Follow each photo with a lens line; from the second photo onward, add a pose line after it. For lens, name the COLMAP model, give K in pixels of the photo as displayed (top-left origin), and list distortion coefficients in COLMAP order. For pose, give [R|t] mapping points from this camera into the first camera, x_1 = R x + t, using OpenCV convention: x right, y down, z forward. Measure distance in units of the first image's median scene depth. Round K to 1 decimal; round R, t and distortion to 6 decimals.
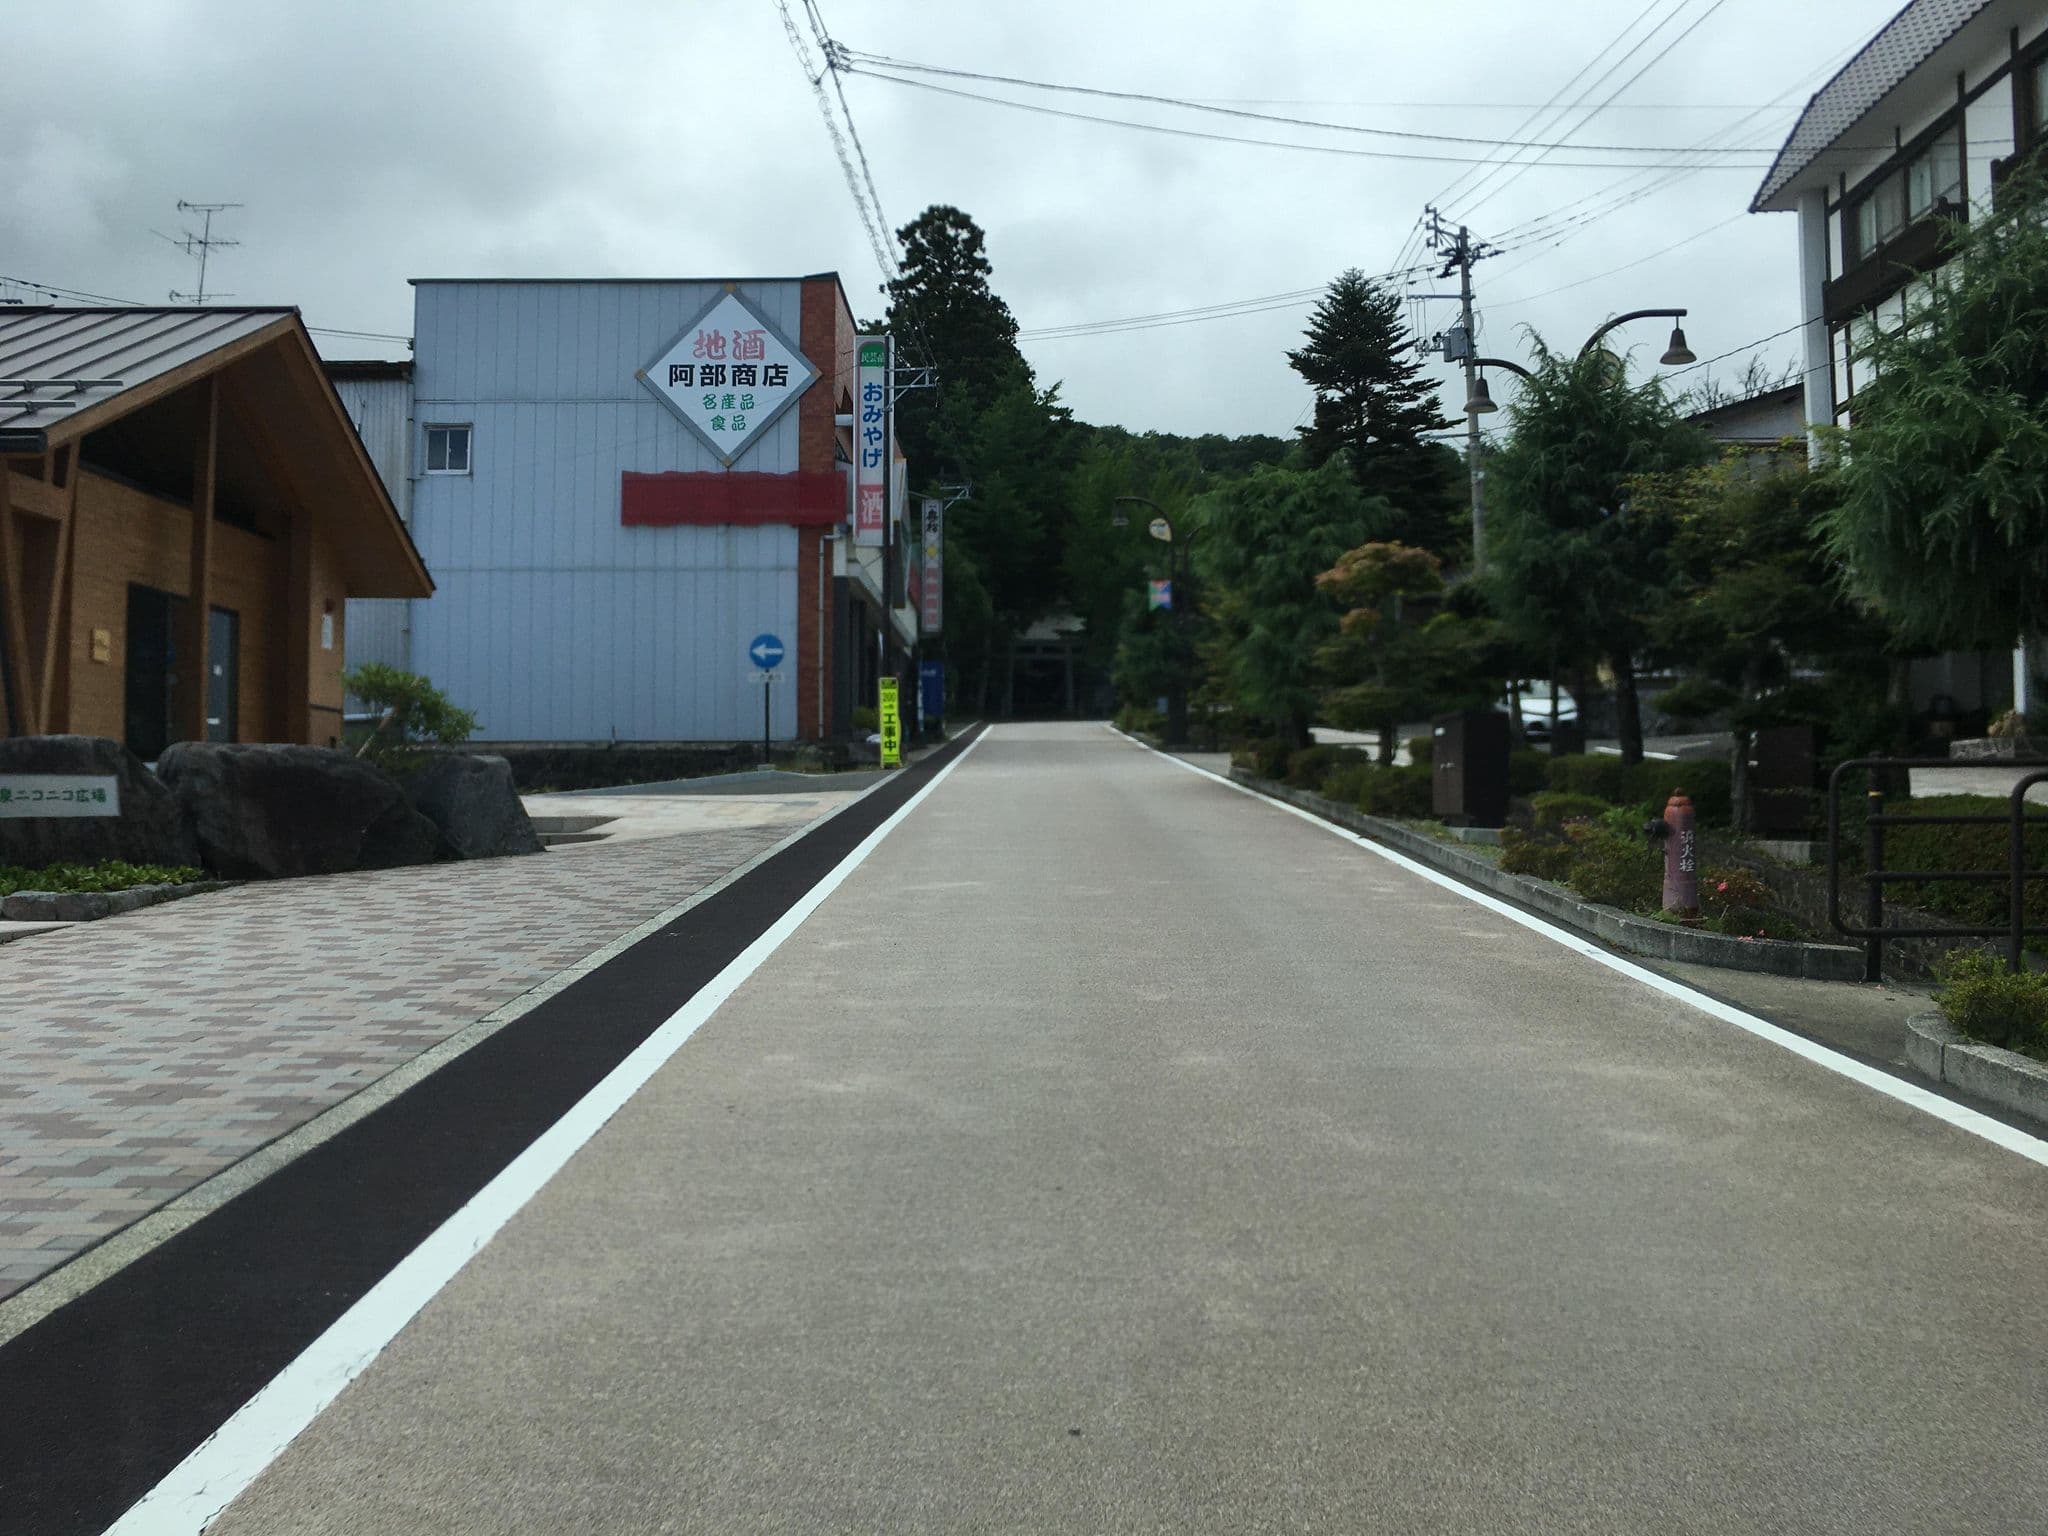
lens RADIAL K [[1594.2, 0, 1024.0], [0, 1594.2, 768.0], [0, 0, 1]] dist [-0.000166, -0.000465]
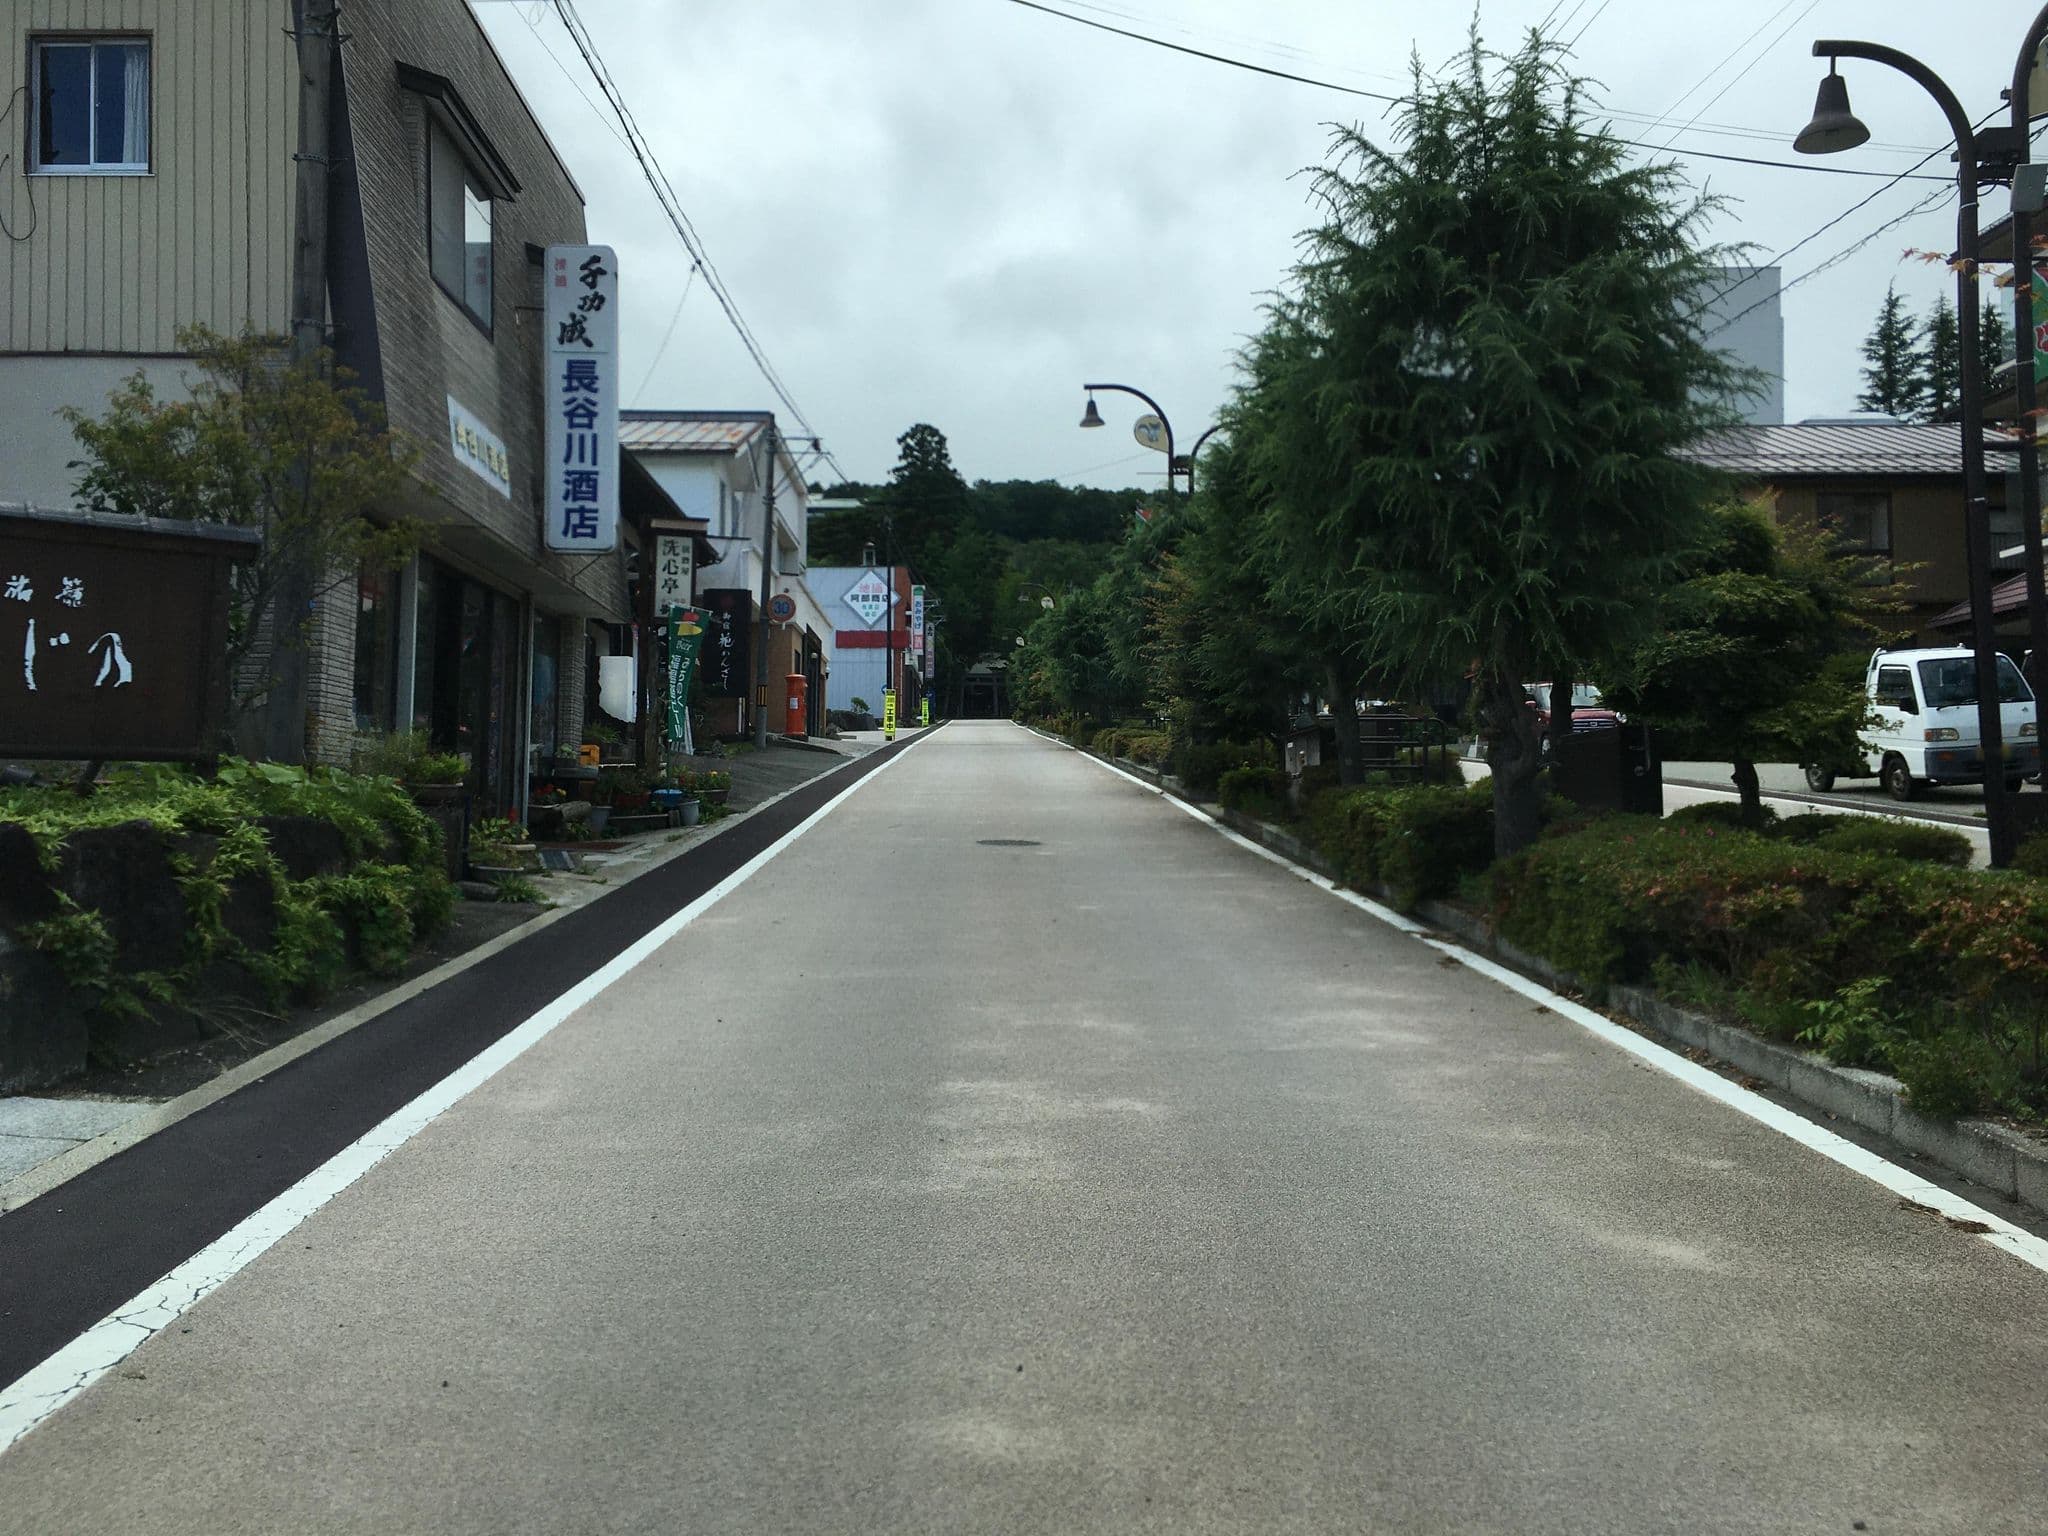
lens RADIAL K [[1582.7, 0, 1023.3], [0, 1582.7, 737.8], [0, 0, 1]] dist [-0.000632, 0.000014]
pose [[0.999503, 0.001214, 0.031501, 0.010860], [-0.000345, 0.999620, -0.027570, 0.101986], [-0.031522, 0.027545, 0.999123, -2.008862]]
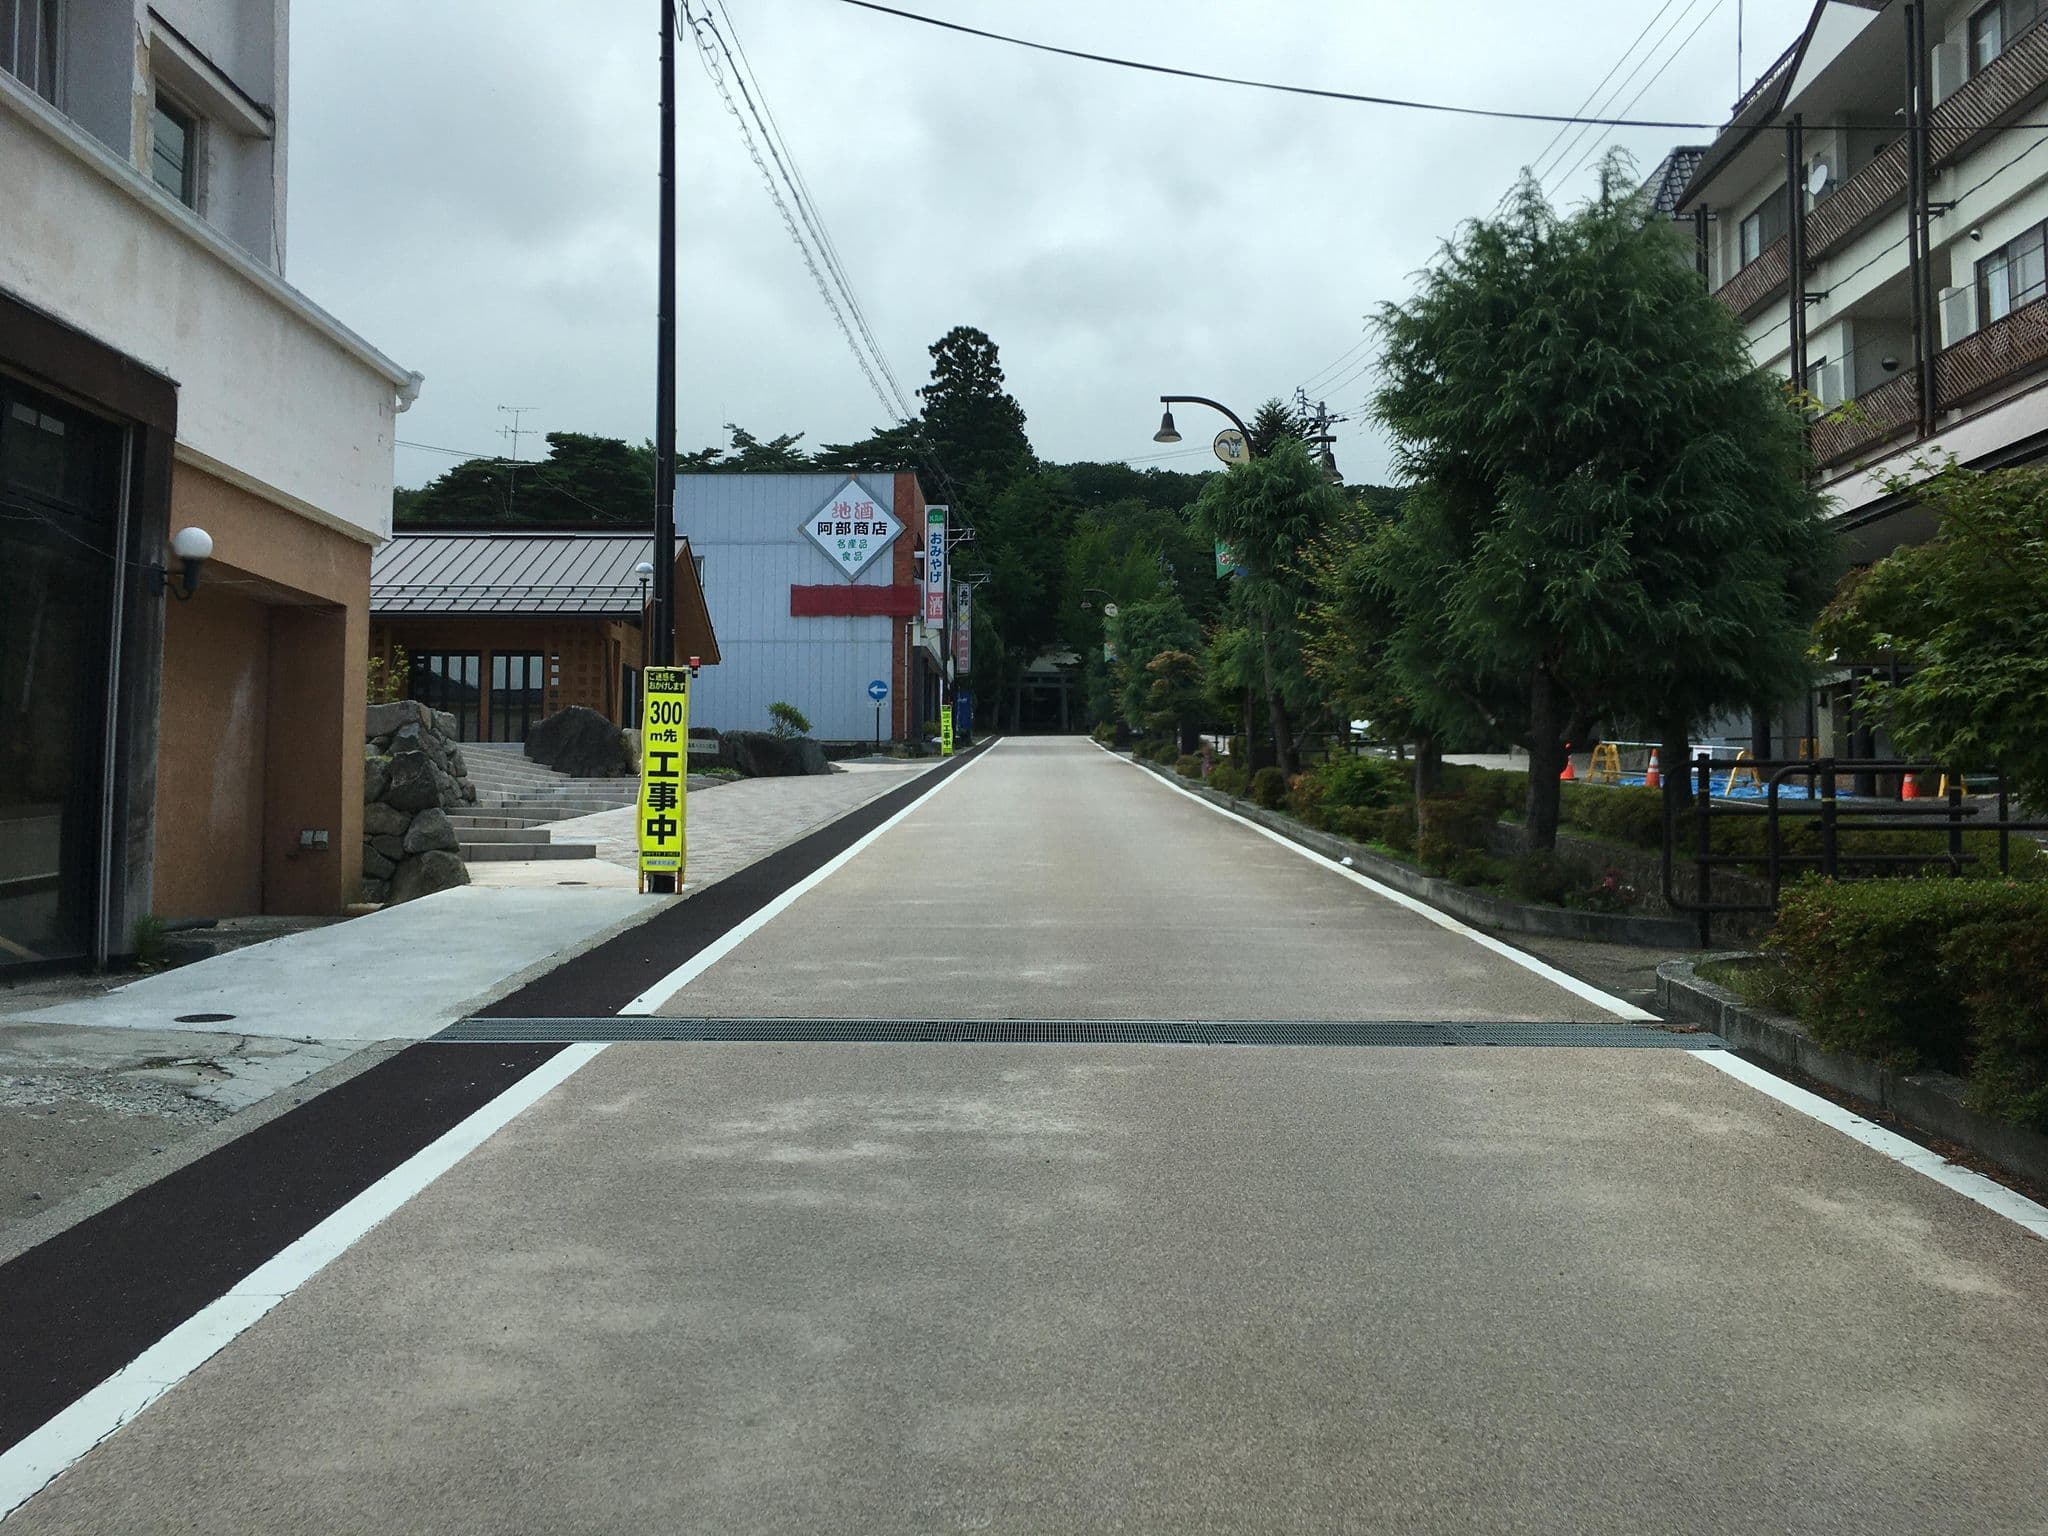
lens RADIAL K [[1594.2, 0, 1024.0], [0, 1594.2, 768.0], [0, 0, 1]] dist [-0.000166, -0.000465]
pose [[0.999973, 0.004551, -0.005825, 0.010934], [-0.004628, 0.999902, -0.013216, 0.033561], [0.005764, 0.013242, 0.999896, -0.711465]]
